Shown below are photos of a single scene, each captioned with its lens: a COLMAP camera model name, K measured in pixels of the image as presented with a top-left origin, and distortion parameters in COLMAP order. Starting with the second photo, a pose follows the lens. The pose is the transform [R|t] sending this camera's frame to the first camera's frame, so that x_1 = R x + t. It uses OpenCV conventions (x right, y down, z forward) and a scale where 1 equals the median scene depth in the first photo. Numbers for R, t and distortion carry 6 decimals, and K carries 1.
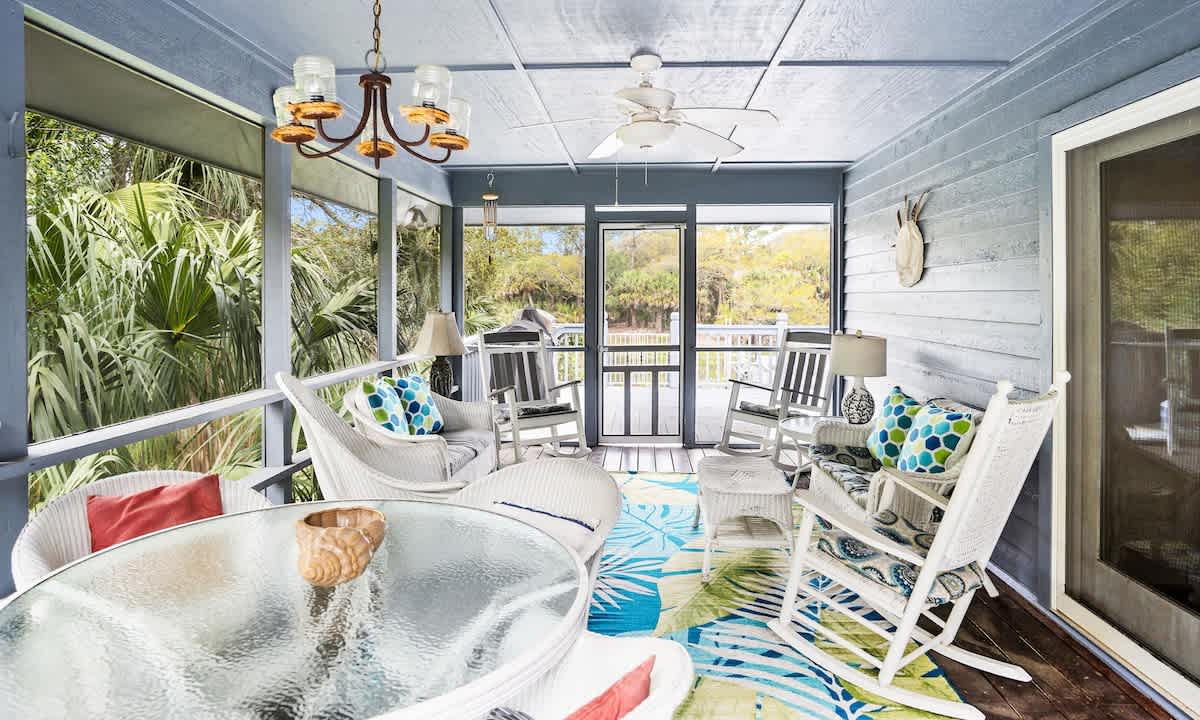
lens RADIAL K [[674.0, 0, 614.2], [0, 674.0, 302.2], [0, 0, 1]] dist [-0.054089, 0.000040]
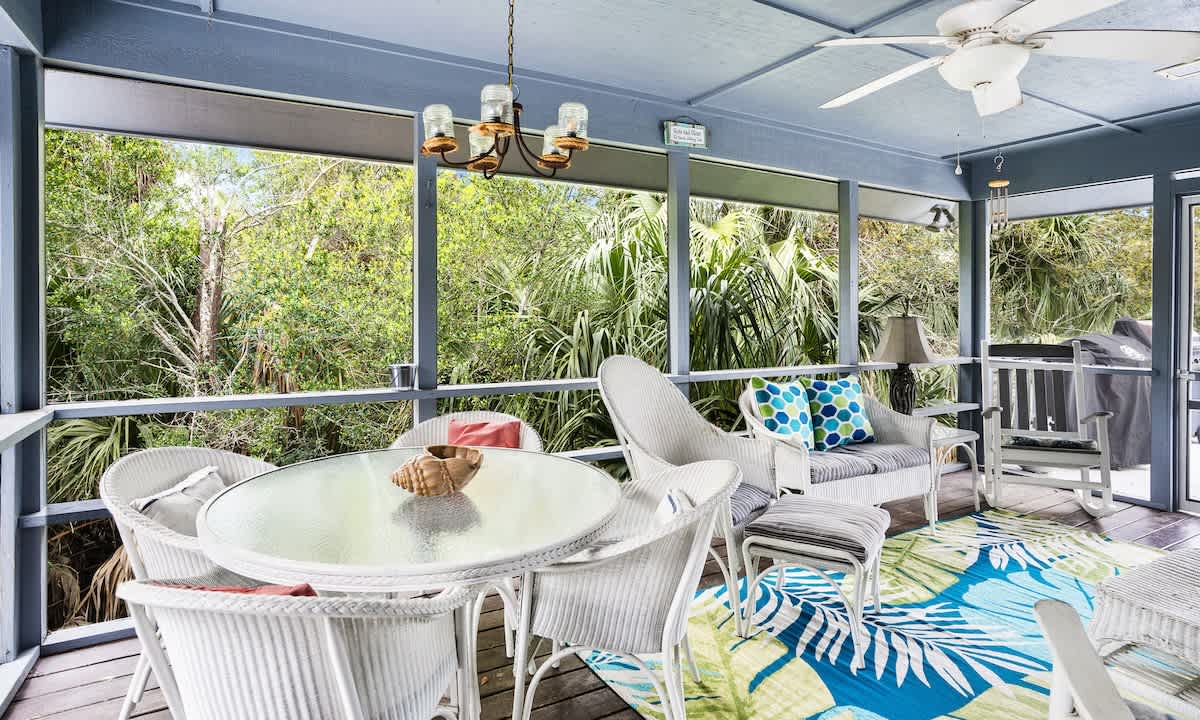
lens RADIAL K [[653.8, 0, 602.9], [0, 653.8, 317.3], [0, 0, 1]] dist [-0.071969, 0.037907]
pose [[0.532986, 0.009913, -0.846066, 0.282501], [-0.009286, 0.999940, 0.005867, 0.014255], [0.846073, 0.004730, 0.533046, 0.180686]]
